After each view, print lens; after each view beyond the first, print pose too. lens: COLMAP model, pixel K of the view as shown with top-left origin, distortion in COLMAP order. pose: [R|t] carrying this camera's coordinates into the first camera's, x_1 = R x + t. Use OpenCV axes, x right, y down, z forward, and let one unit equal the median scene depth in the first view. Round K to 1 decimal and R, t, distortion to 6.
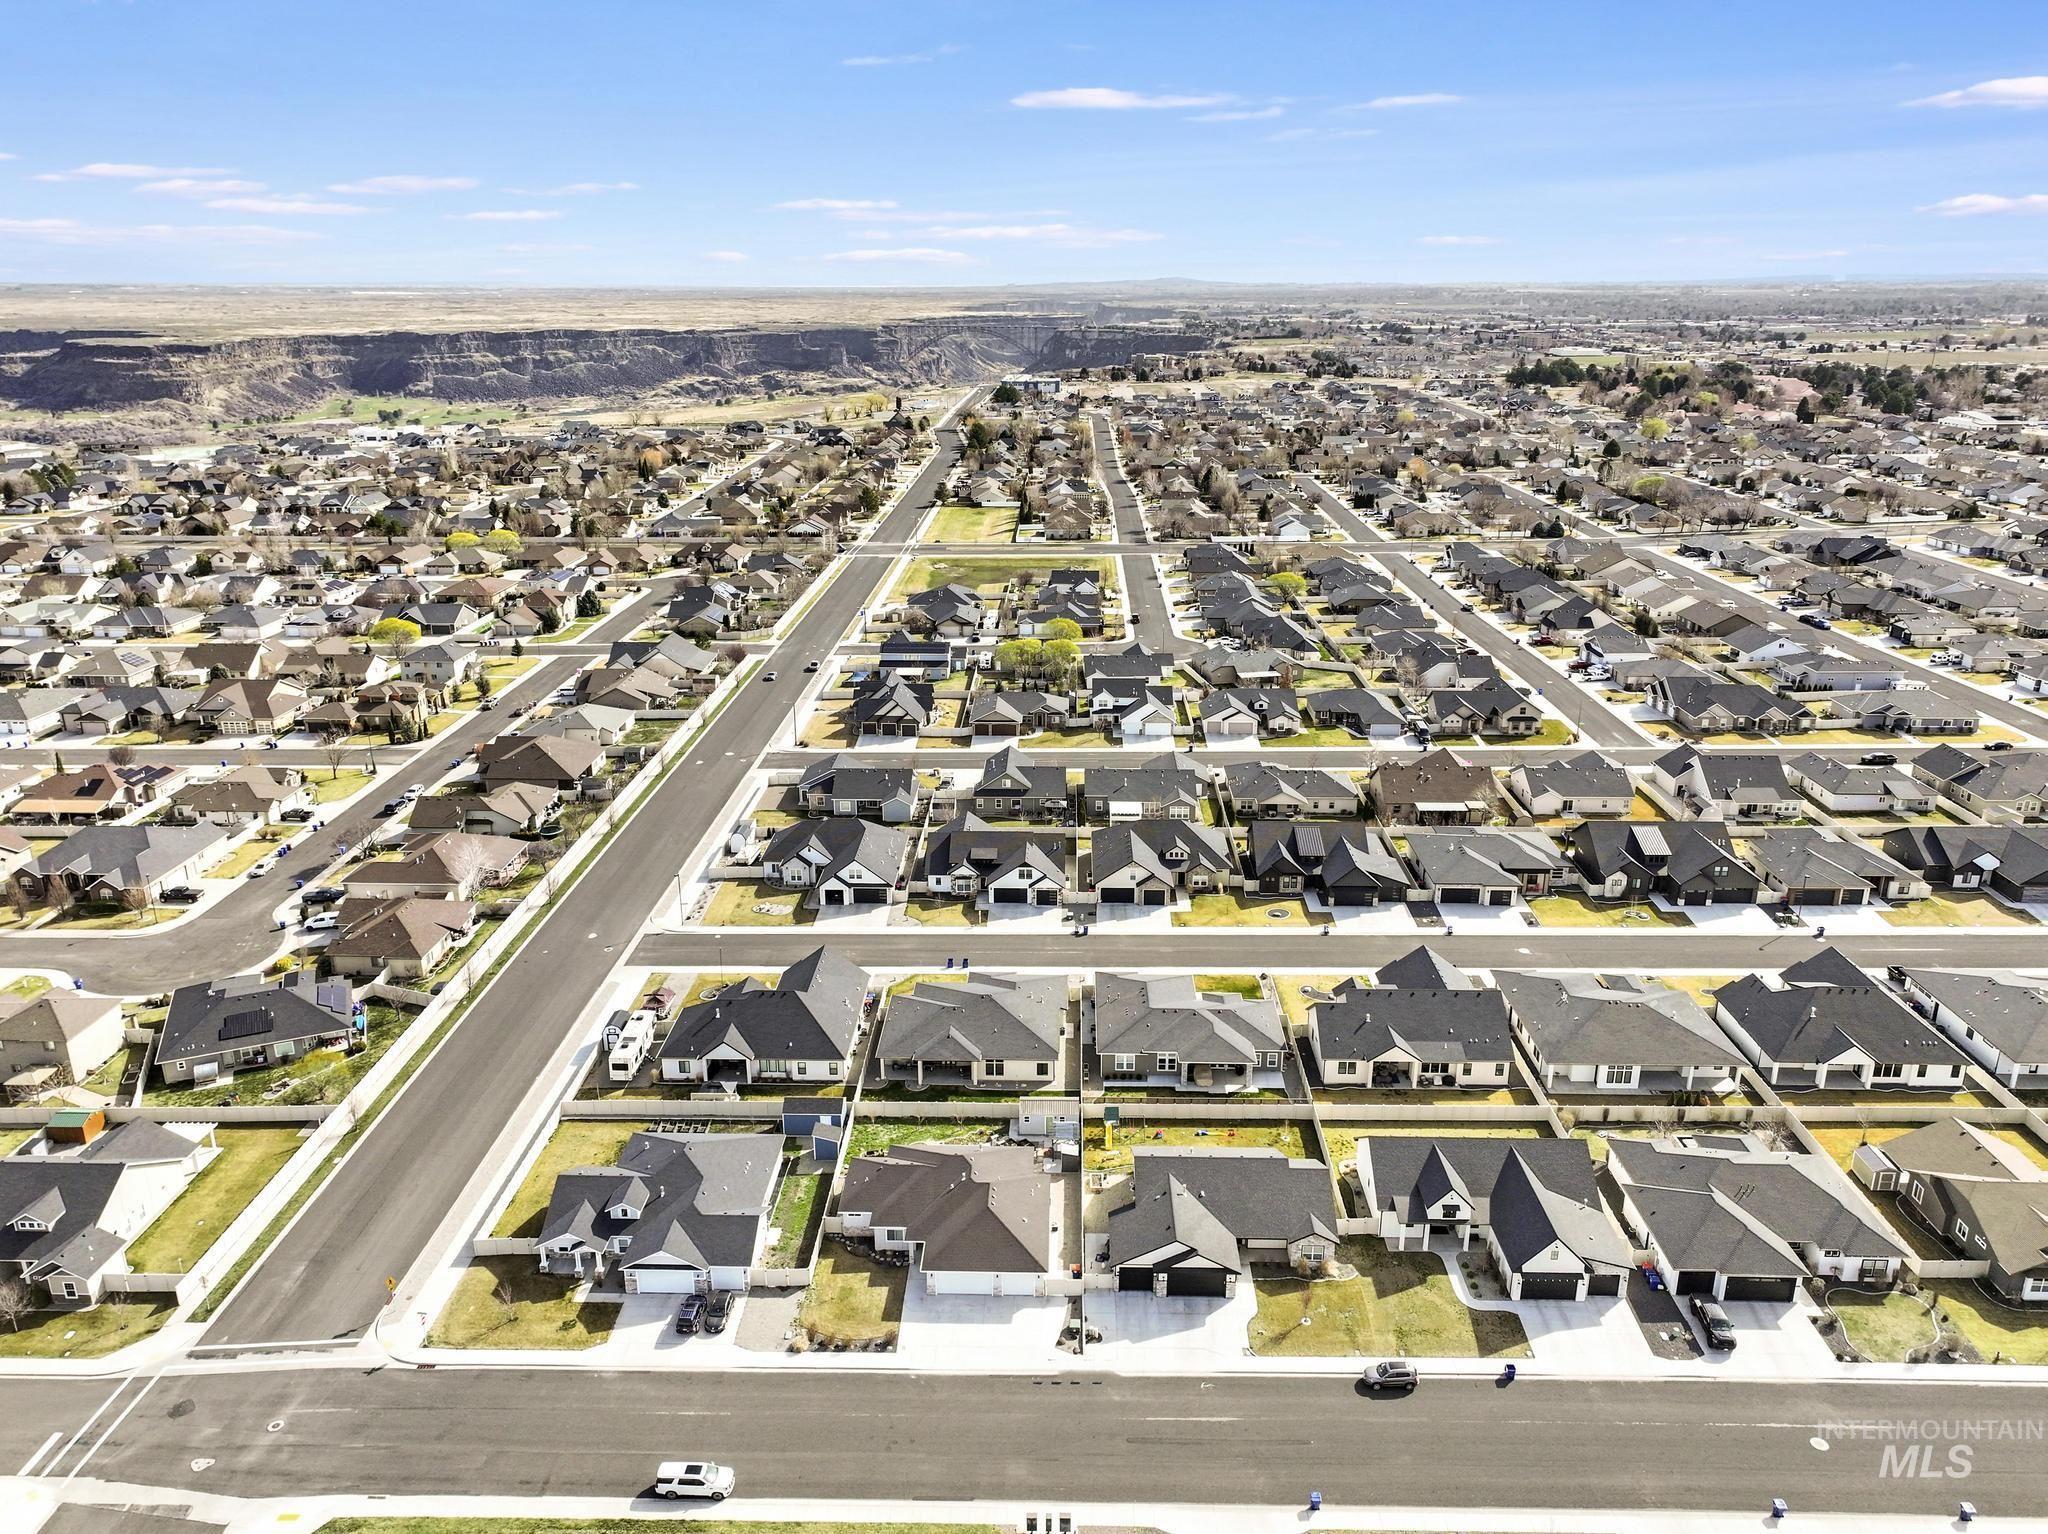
lens RADIAL K [[1478.8, 0, 1040.6], [0, 1478.8, 762.5], [0, 0, 1]] dist [0.013172, 0.014992]
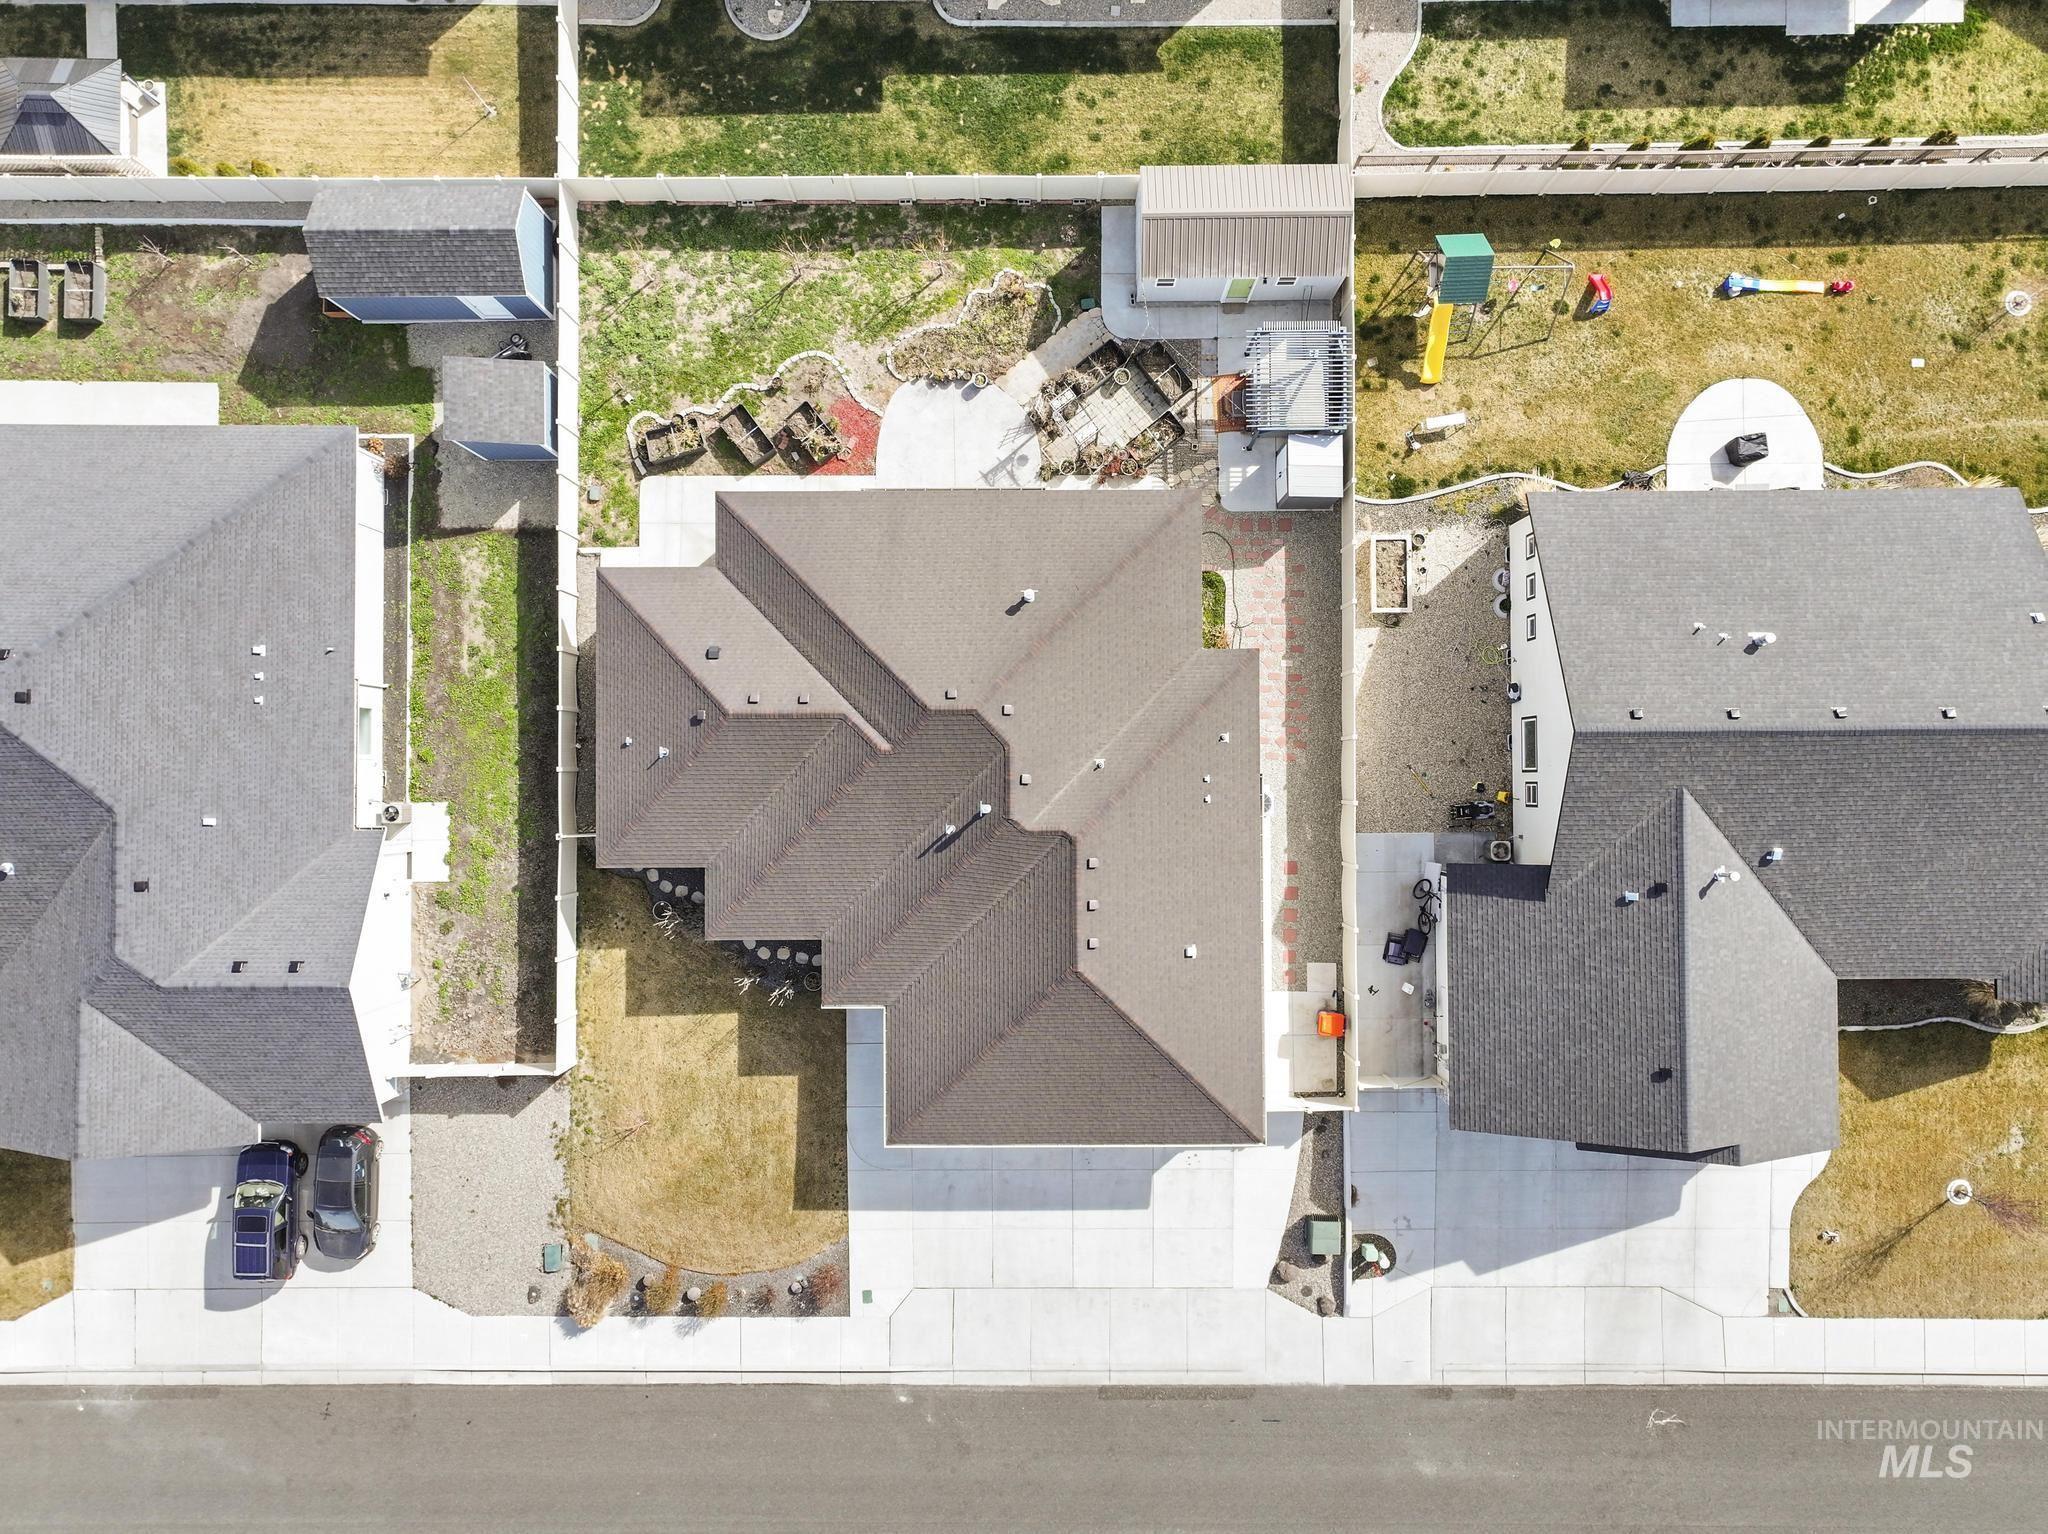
lens RADIAL K [[1478.8, 0, 1016.7], [0, 1478.8, 767.1], [0, 0, 1]] dist [0.013172, 0.014992]
pose [[0.999692, -0.024524, 0.003857, -0.048846], [0.004480, 0.331036, 0.943607, -0.004933], [-0.024418, -0.943299, 0.331044, 0.933571]]
